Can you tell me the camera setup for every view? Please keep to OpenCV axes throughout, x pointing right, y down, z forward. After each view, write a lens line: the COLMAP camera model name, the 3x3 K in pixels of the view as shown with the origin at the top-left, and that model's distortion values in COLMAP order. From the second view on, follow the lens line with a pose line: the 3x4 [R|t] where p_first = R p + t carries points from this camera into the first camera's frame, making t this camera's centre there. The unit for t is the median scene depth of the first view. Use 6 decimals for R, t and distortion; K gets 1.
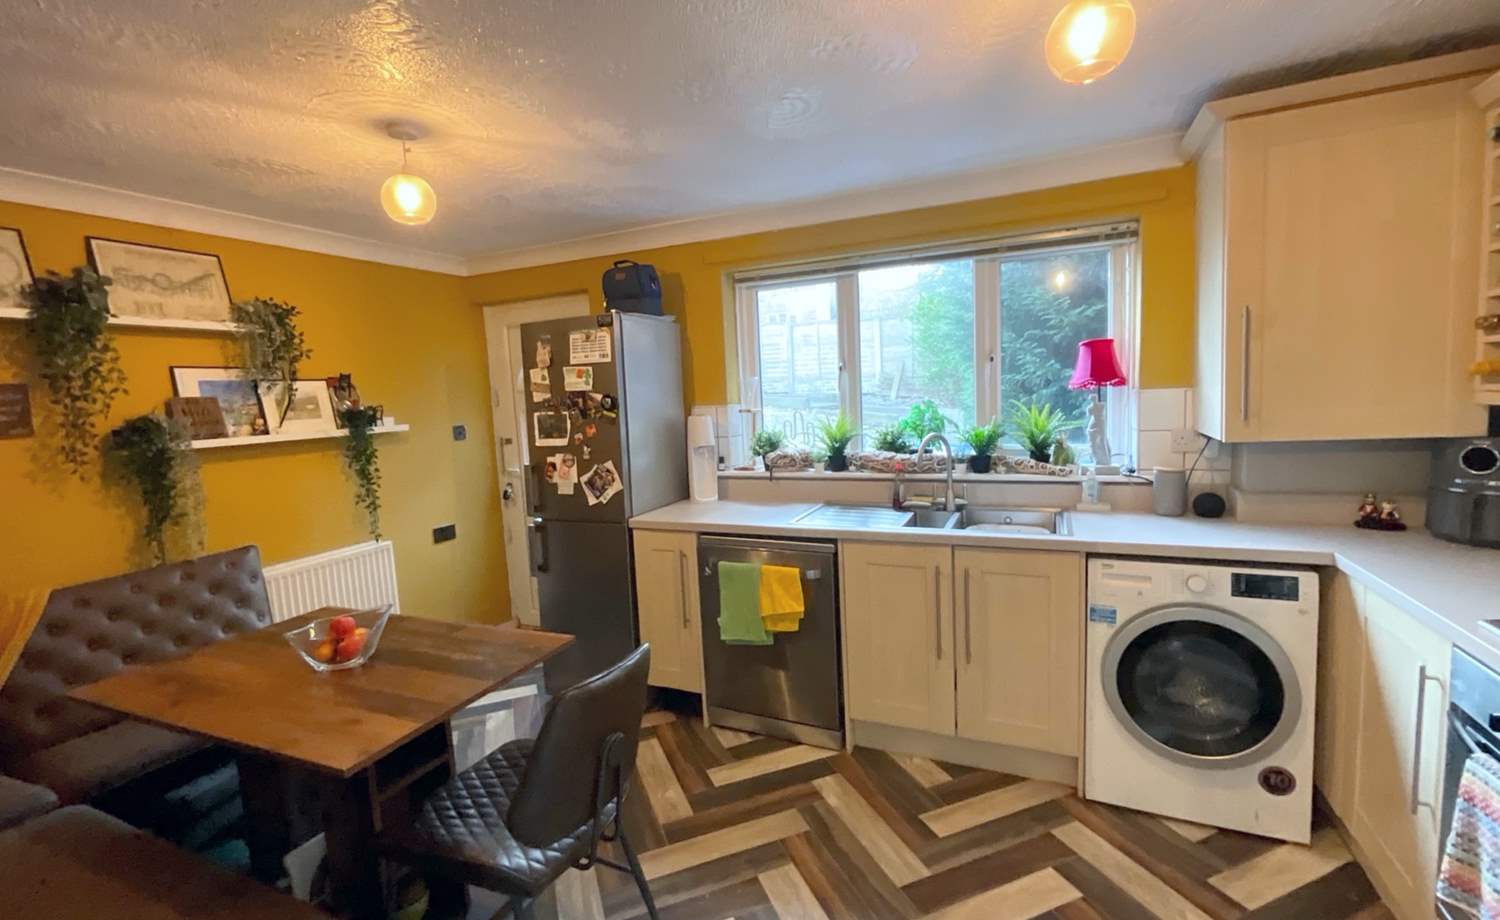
lens RADIAL K [[655.4, 0, 751.6], [0, 655.4, 455.4], [0, 0, 1]] dist [-0.003965, -0.000143]
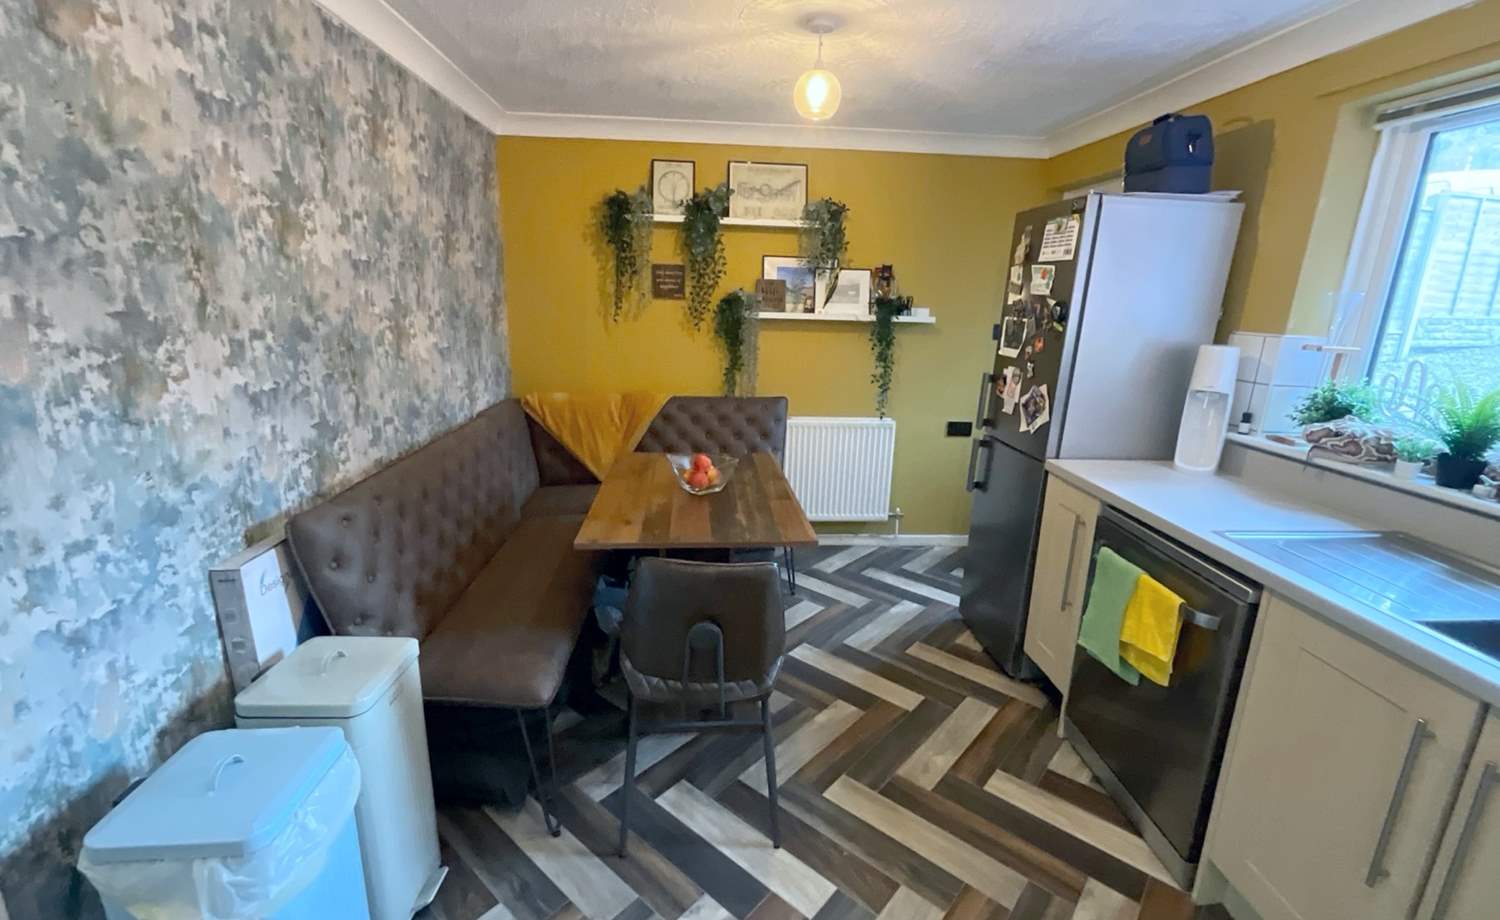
lens RADIAL K [[655.4, 0, 753.8], [0, 655.4, 459.8], [0, 0, 1]] dist [-0.003965, -0.000143]
pose [[0.464805, 0.279644, -0.840093, 0.331471], [-0.139134, 0.960095, 0.242610, -0.049458], [0.874413, 0.004119, 0.485164, 0.285305]]
